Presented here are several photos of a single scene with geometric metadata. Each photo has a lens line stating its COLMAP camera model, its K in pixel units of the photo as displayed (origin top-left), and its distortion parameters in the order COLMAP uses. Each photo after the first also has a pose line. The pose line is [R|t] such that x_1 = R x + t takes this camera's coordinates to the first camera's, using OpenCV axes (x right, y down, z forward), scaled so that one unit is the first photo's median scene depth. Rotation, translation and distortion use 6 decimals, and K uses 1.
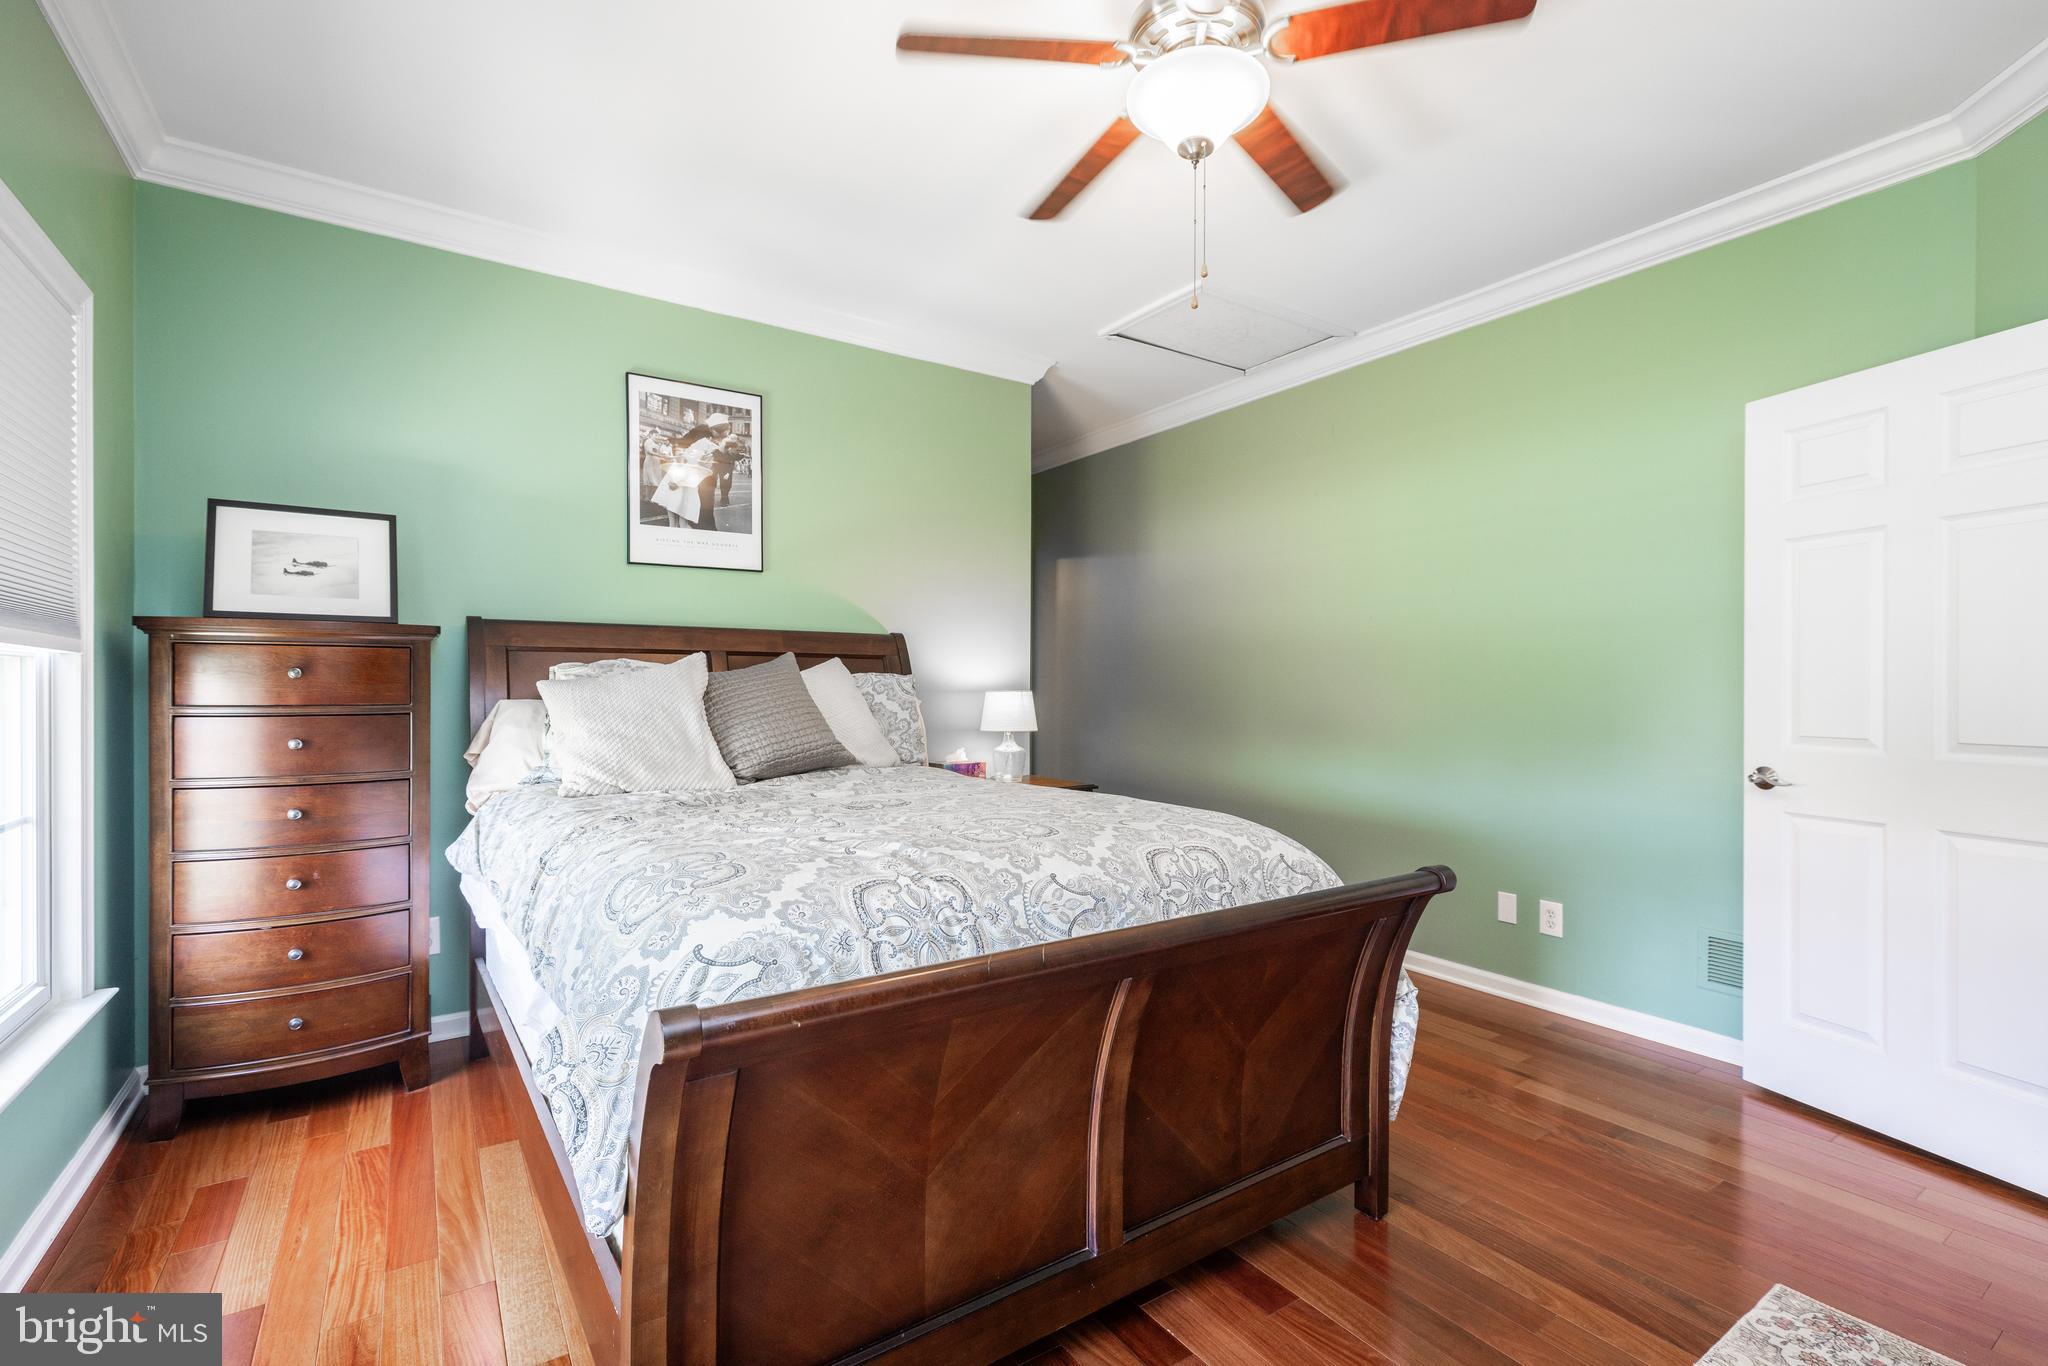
lens RADIAL K [[906.6, 0, 1024.0], [0, 906.6, 683.0], [0, 0, 1]] dist [0.012340, -0.000071]
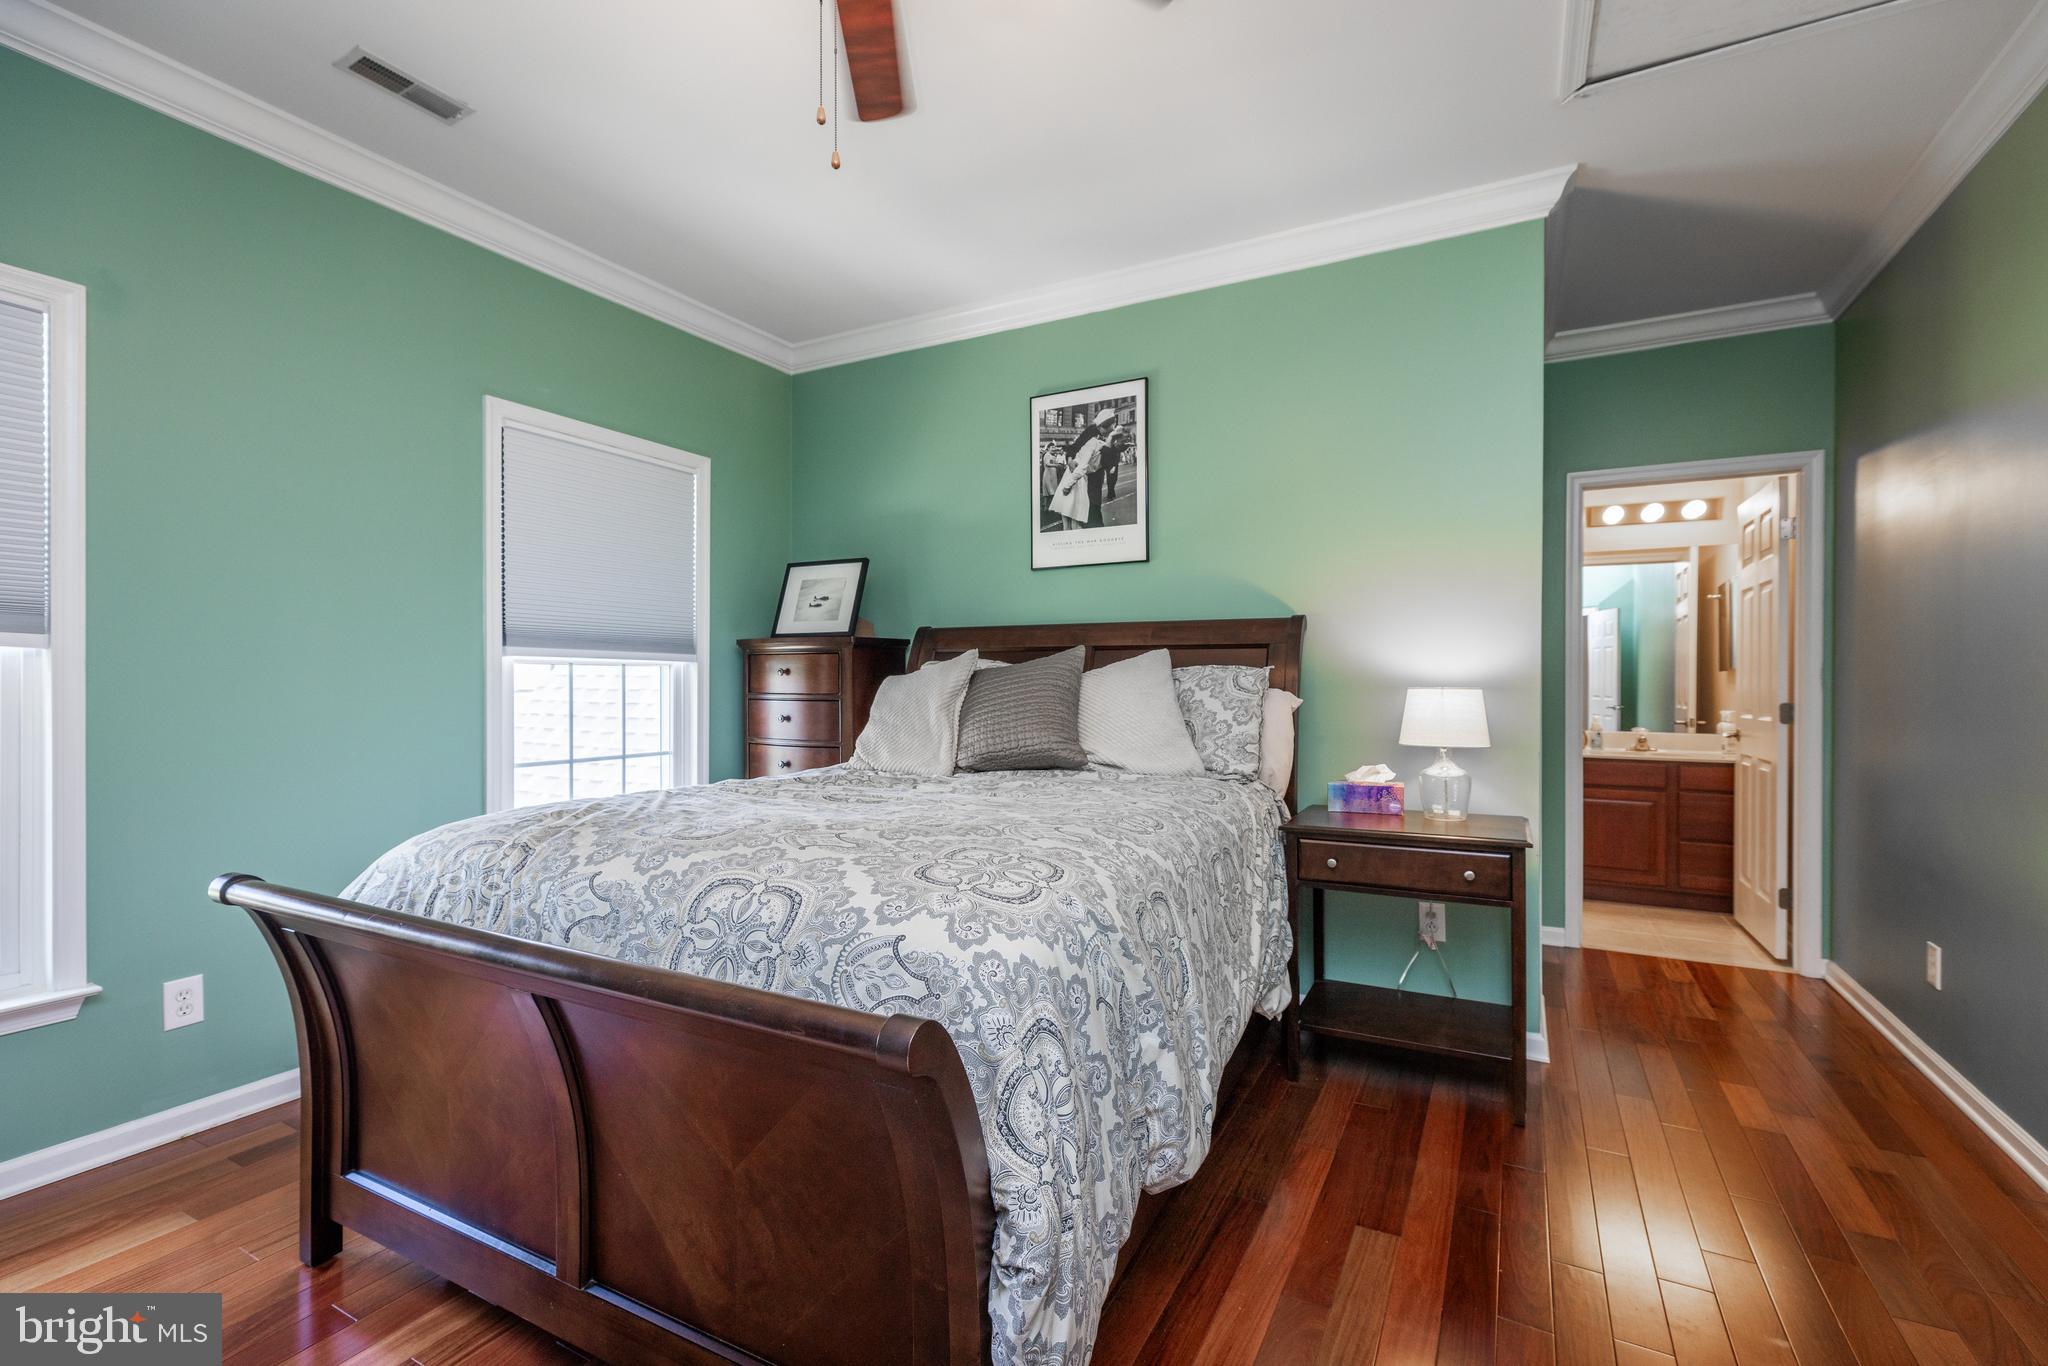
lens RADIAL K [[926.1, 0, 1024.0], [0, 926.1, 683.0], [0, 0, 1]] dist [-0.002406, -0.000106]
pose [[0.463968, 0.000321, -0.885852, 0.543714], [0.001569, 0.999998, 0.001184, 0.004071], [0.885851, -0.001939, 0.463966, 0.459139]]
